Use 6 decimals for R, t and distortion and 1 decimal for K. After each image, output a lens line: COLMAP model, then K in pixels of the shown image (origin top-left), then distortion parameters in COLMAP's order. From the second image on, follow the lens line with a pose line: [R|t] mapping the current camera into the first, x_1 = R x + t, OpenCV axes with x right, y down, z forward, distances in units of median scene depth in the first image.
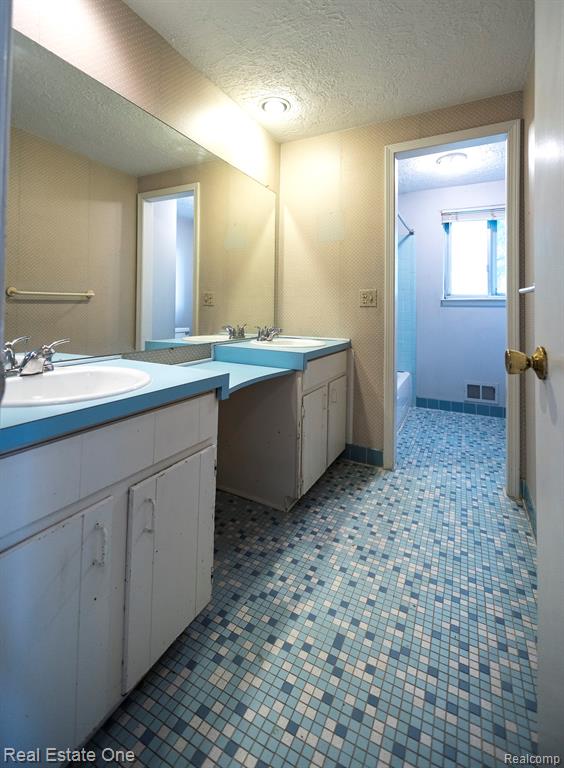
lens RADIAL K [[357.7, 0, 282.4], [0, 357.7, 384.9], [0, 0, 1]] dist [-0.005142, -0.001658]
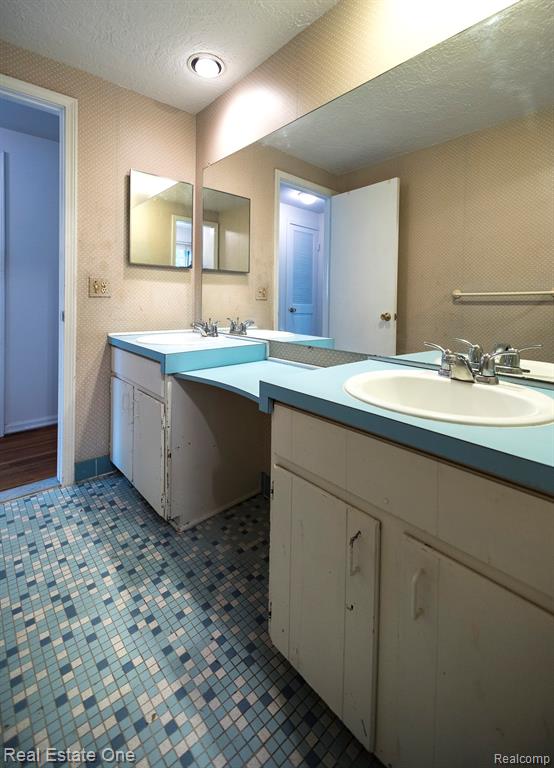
lens RADIAL K [[333.7, 0, 279.4], [0, 333.7, 381.6], [0, 0, 1]] dist [0.002790, -0.001131]
pose [[-0.349902, 0.222542, -0.909969, 0.634909], [-0.216382, 0.925905, 0.309643, -0.356113], [0.911453, 0.305245, -0.275822, 1.470770]]
